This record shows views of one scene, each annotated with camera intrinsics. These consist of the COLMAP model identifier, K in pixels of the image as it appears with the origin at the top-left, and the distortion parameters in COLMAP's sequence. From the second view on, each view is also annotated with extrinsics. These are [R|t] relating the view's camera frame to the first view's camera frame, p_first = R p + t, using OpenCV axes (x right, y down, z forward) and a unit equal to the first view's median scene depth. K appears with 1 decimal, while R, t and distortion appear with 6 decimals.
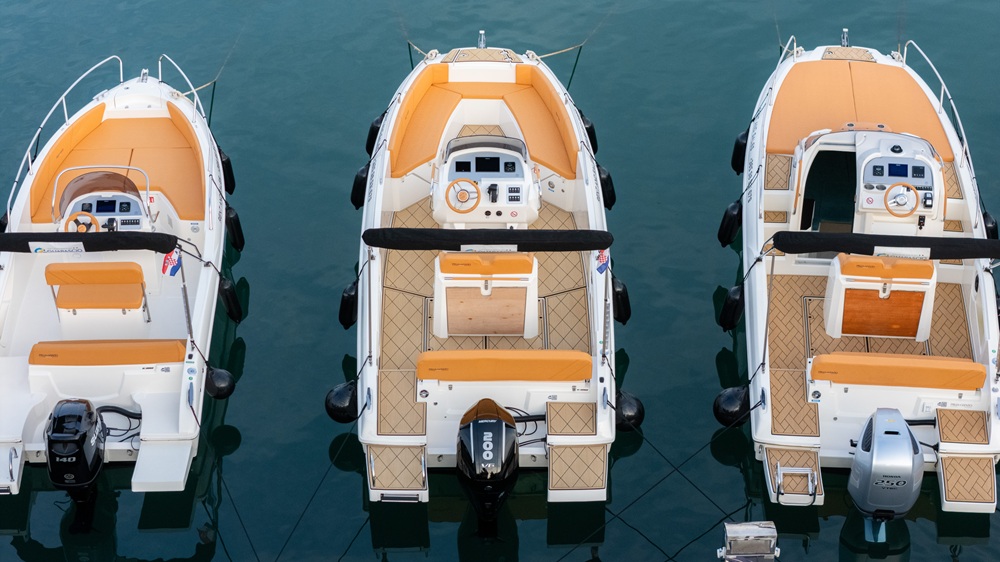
lens RADIAL K [[2024.7, 0, 500.0], [0, 2024.7, 281.0], [0, 0, 1]] dist [-0.053461, 0.209347]
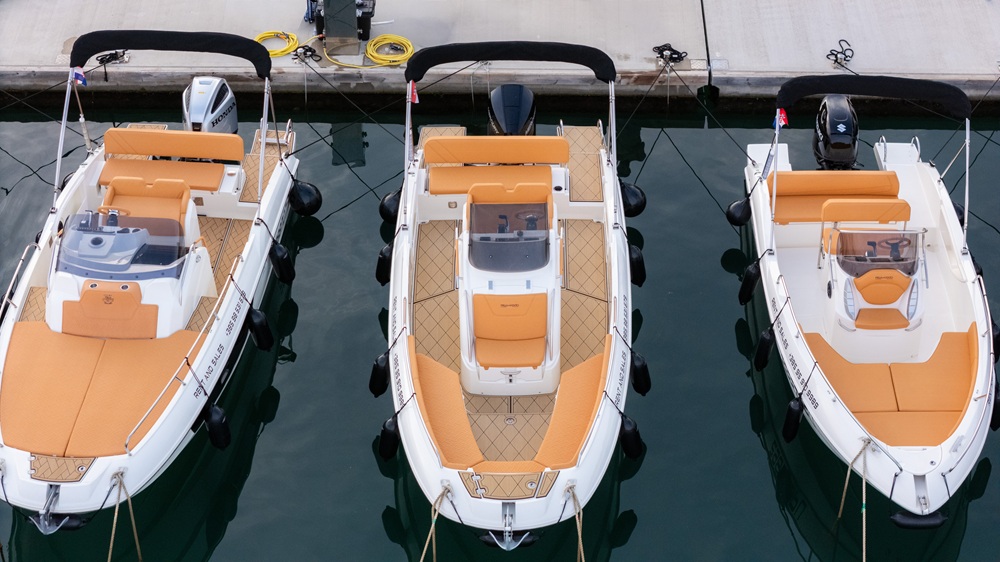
lens RADIAL K [[2024.7, 0, 500.0], [0, 2024.7, 281.0], [0, 0, 1]] dist [-0.053461, 0.209347]
pose [[-0.999435, -0.021451, 0.025872, -0.029742], [0.020836, 0.208511, 0.977798, -1.047587], [-0.026369, 0.977785, -0.207947, 1.234779]]
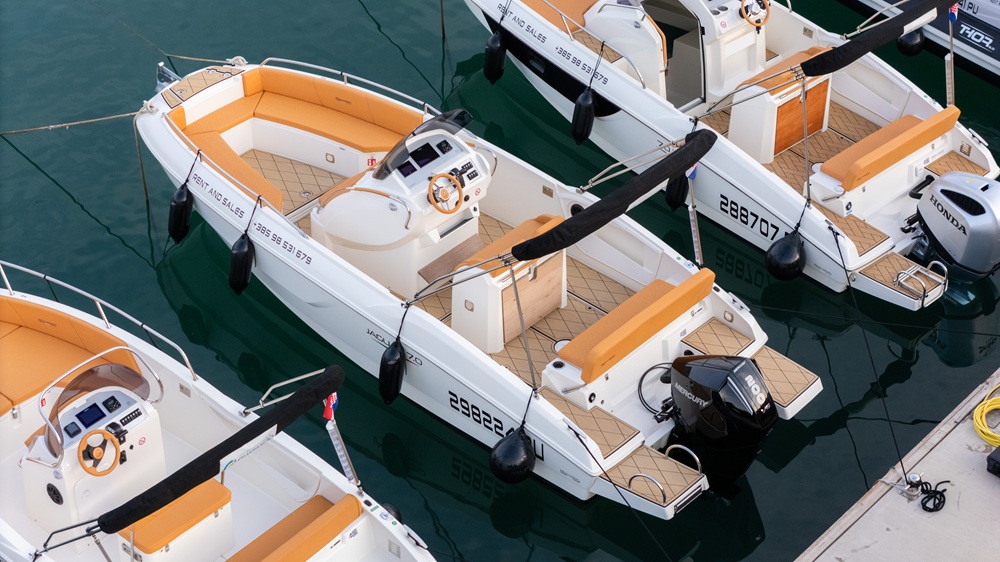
lens RADIAL K [[2024.7, 0, 500.0], [0, 2024.7, 281.0], [0, 0, 1]] dist [-0.053461, 0.209347]
pose [[0.670194, -0.446863, 0.592582, -0.518425], [0.441083, 0.881940, 0.166214, -0.139634], [-0.596897, 0.149982, 0.788175, 0.316624]]
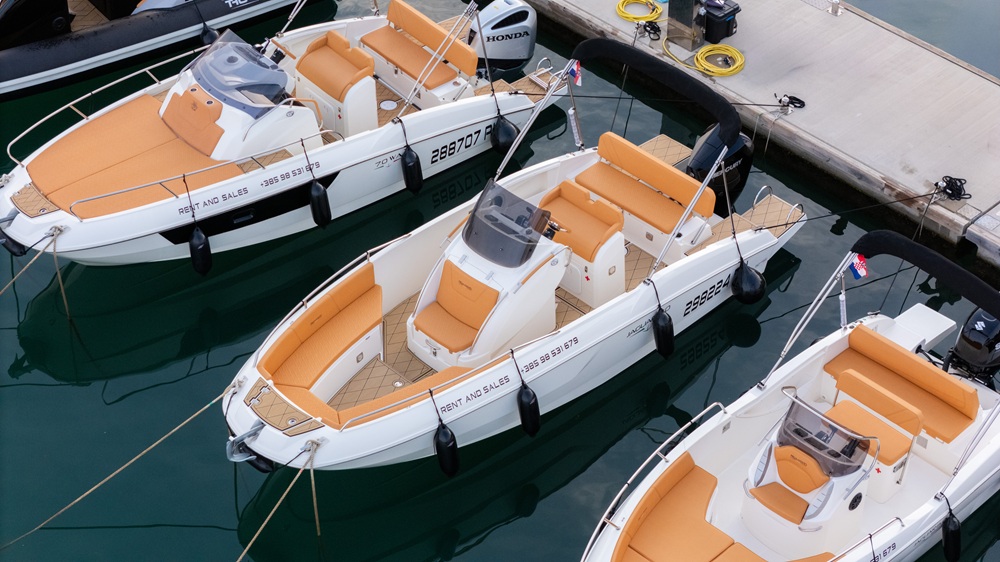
lens RADIAL K [[2024.7, 0, 500.0], [0, 2024.7, 281.0], [0, 0, 1]] dist [-0.053461, 0.209347]
pose [[-0.679089, -0.472366, 0.561879, -0.574011], [0.447927, 0.339758, 0.826998, -0.868556], [-0.581549, 0.813286, -0.019141, 1.044346]]
